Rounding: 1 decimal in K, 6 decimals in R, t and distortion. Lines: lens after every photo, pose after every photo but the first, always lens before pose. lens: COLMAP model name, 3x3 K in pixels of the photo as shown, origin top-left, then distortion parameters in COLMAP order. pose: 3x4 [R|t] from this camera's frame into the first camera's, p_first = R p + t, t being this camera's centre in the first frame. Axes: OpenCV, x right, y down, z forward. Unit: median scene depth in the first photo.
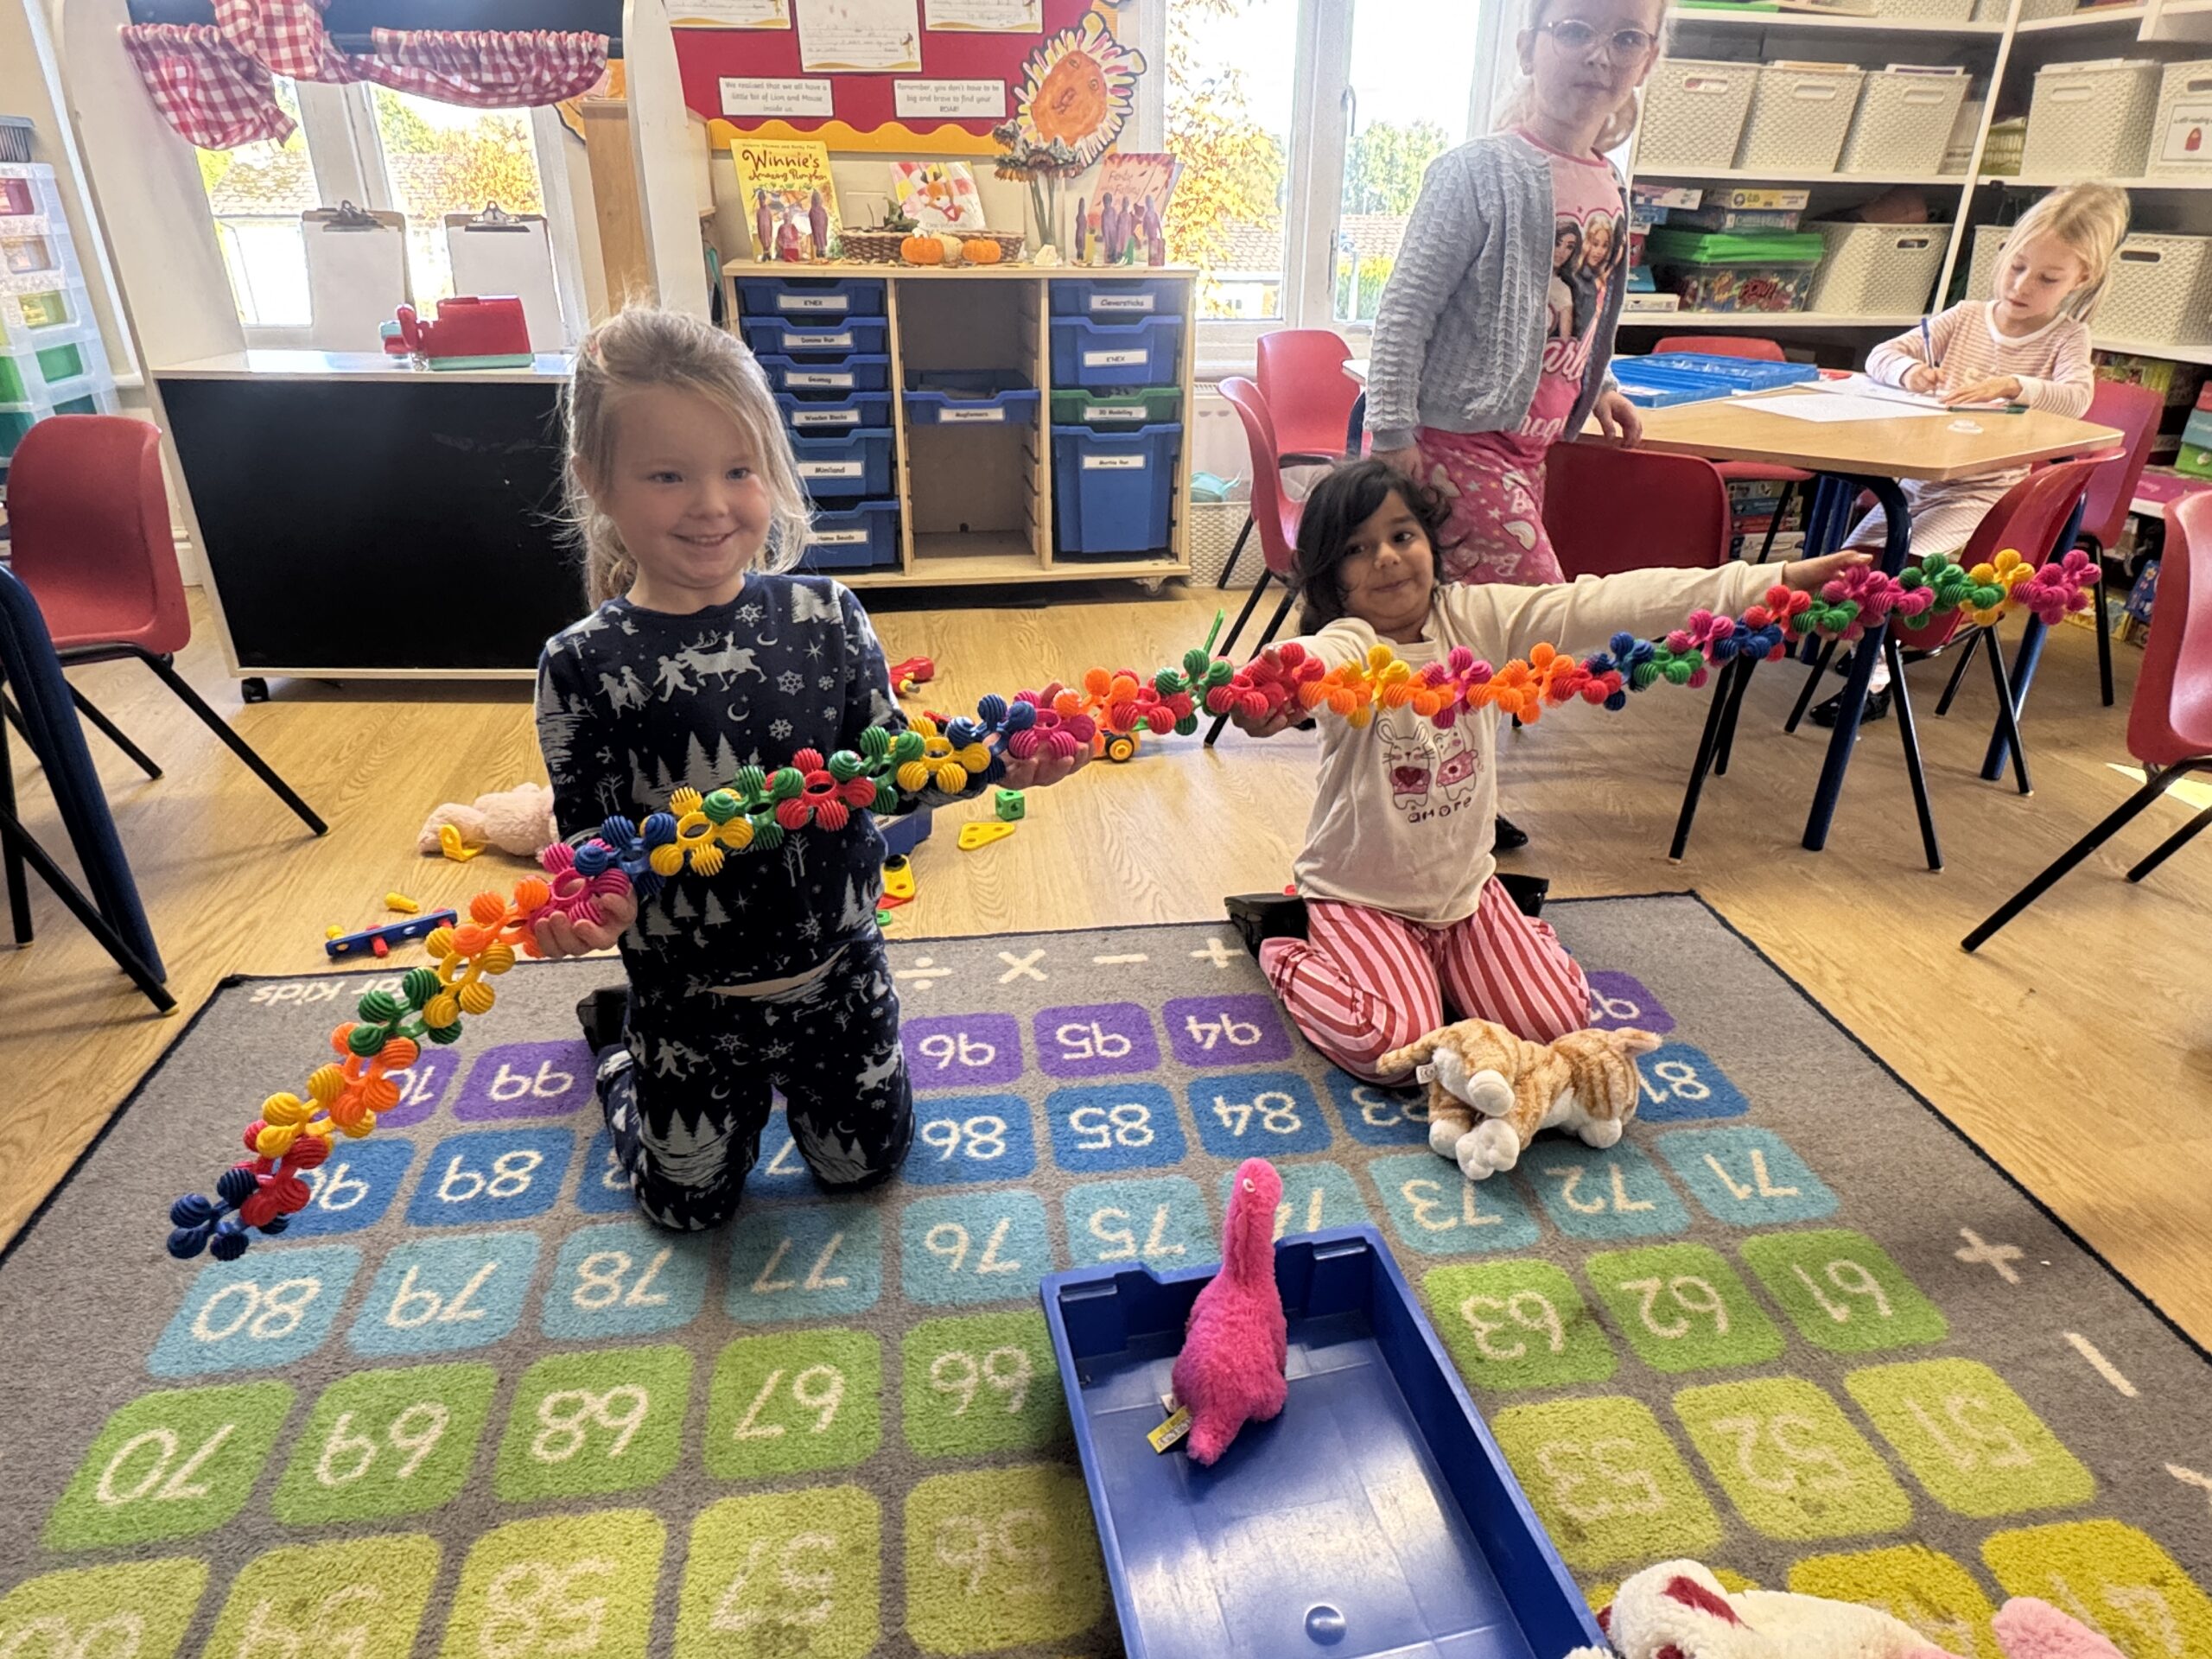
lens RADIAL K [[1361.1, 0, 1107.8], [0, 1361.1, 824.8], [0, 0, 1]] dist [-0.016212, 0.004429]
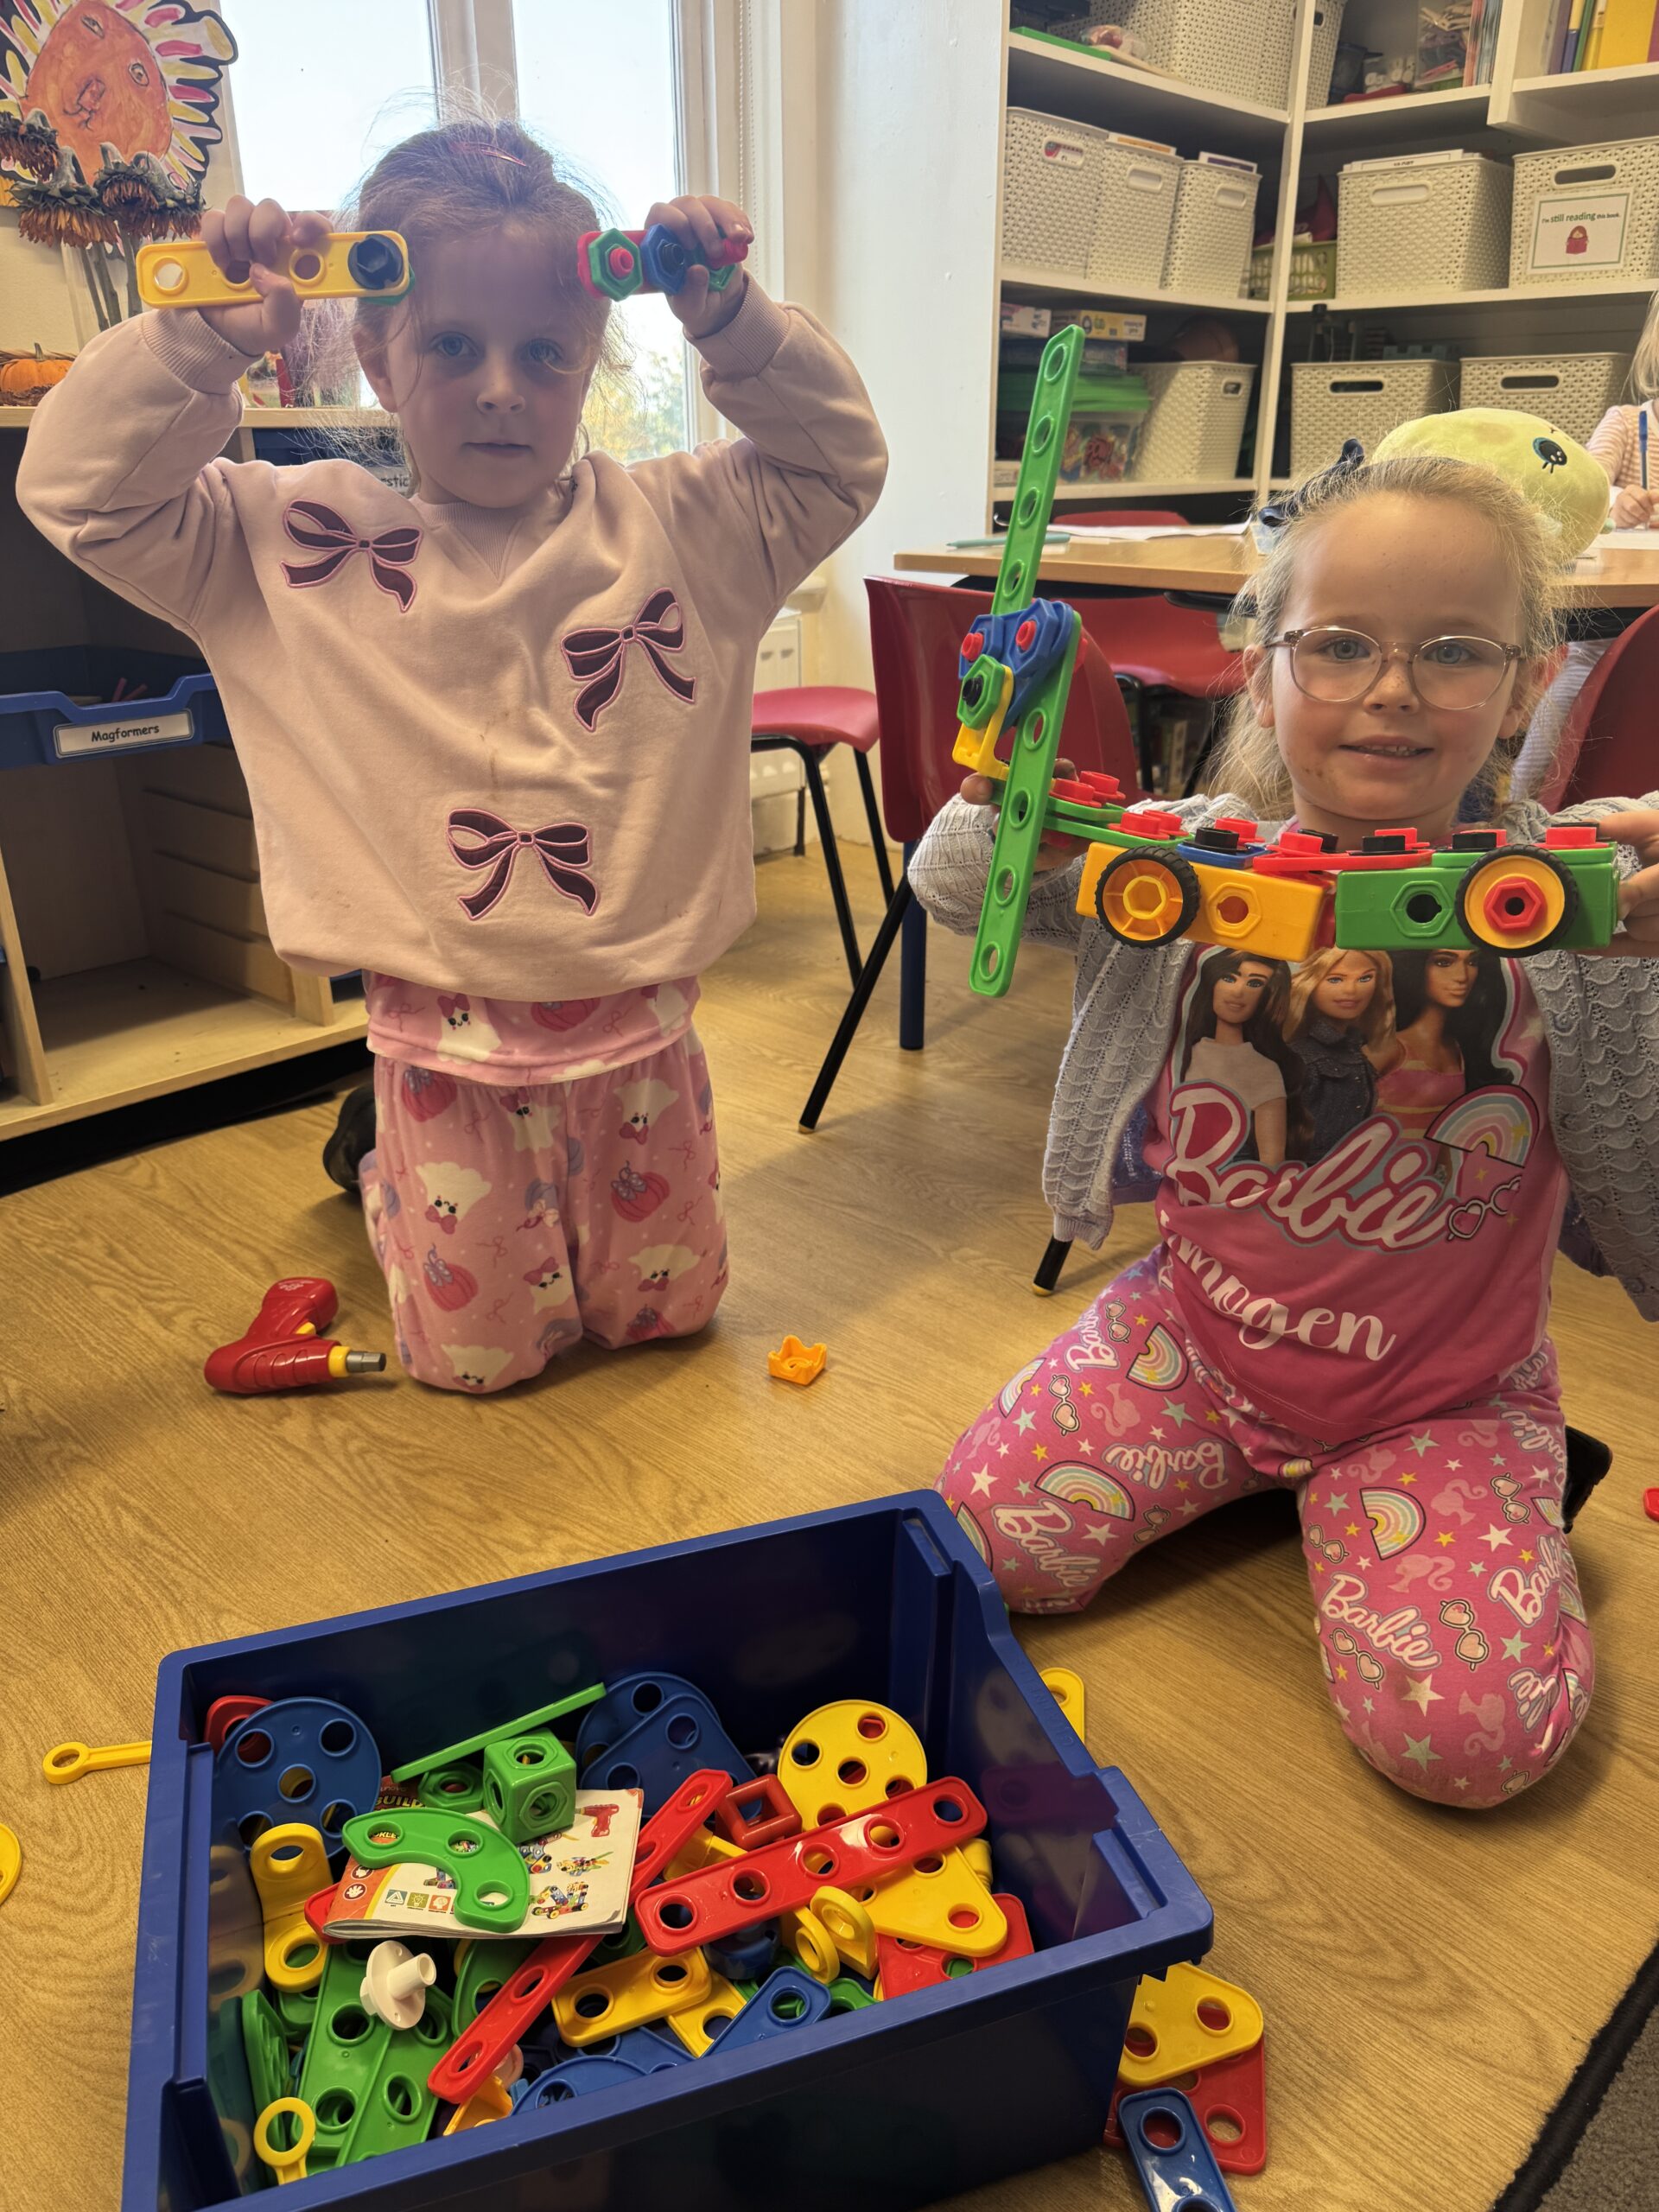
lens RADIAL K [[1586.3, 0, 814.3], [0, 1586.3, 1103.2], [0, 0, 1]] dist [0.007385, -0.015408]
pose [[0.810417, -0.241797, 0.533628, -0.210807], [0.265387, 0.963557, 0.033565, -0.127501], [-0.522297, 0.114416, 0.845053, 0.406198]]
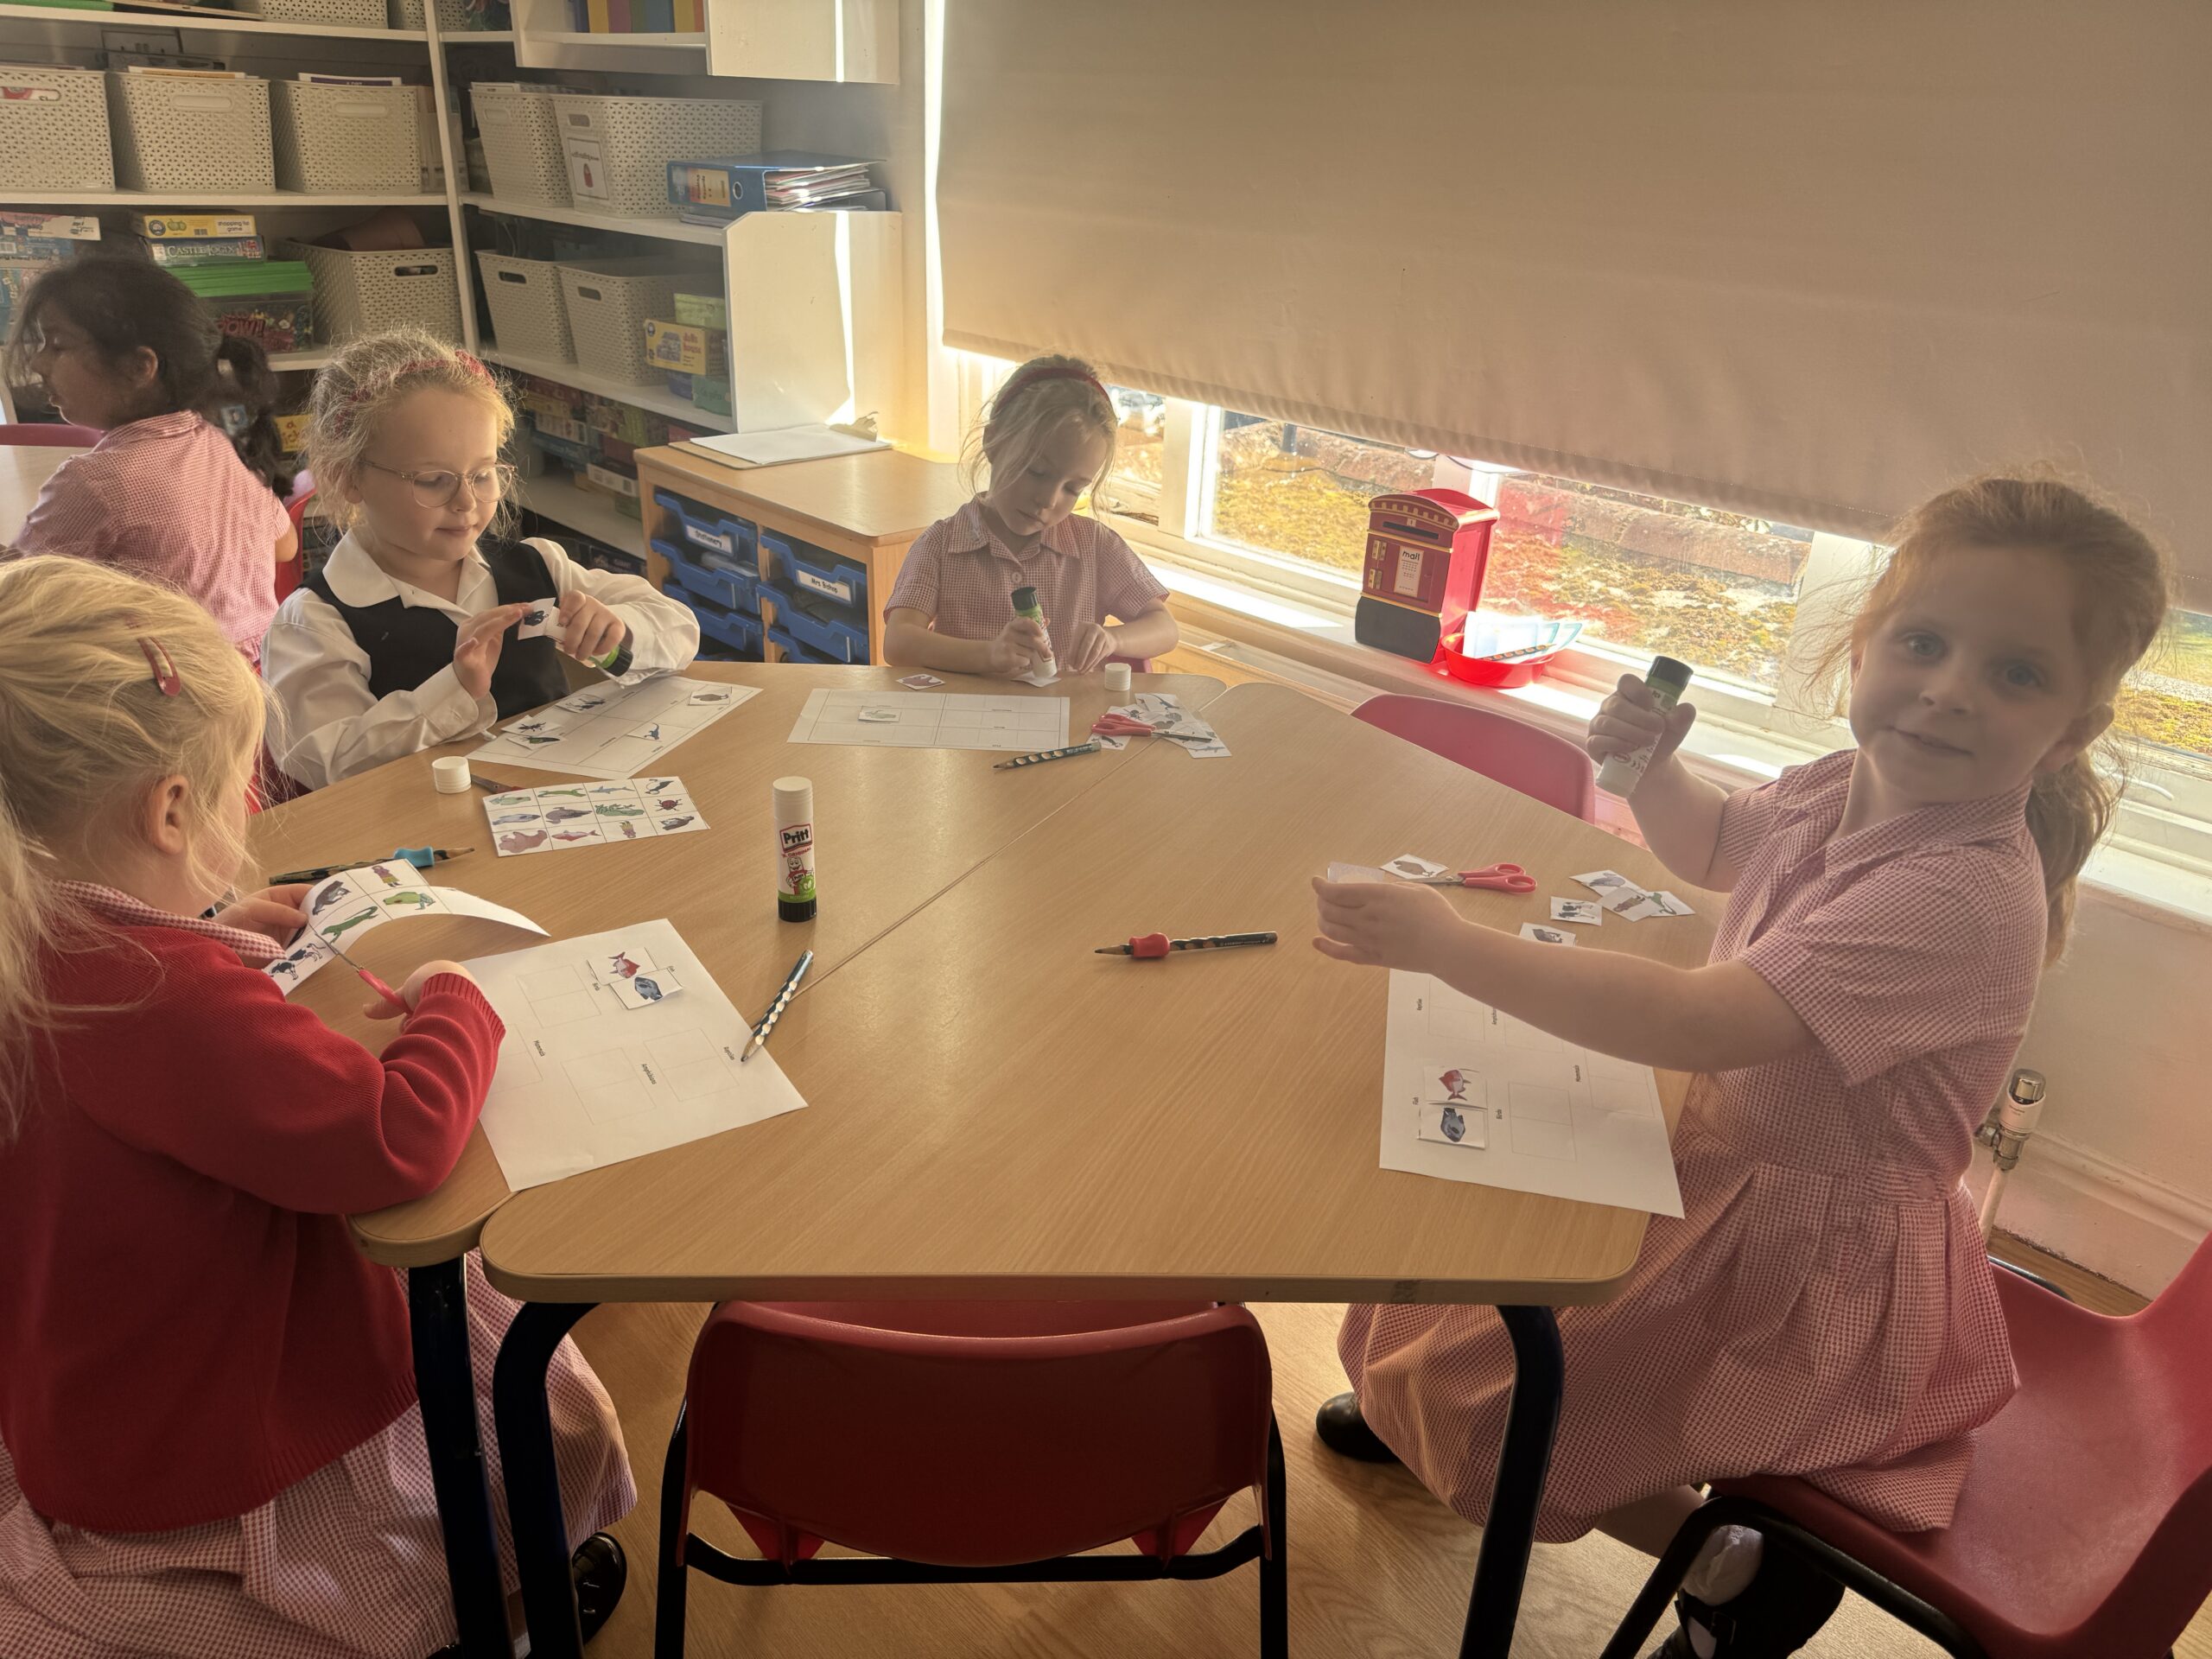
lens RADIAL K [[1586.3, 0, 1113.8], [0, 1586.3, 824.9], [0, 0, 1]] dist [0.007385, -0.015408]
pose [[0.842295, -0.195440, 0.502337, 0.404255], [0.201008, 0.978614, 0.043700, -0.029137], [-0.500135, 0.064166, 0.863567, -0.109762]]
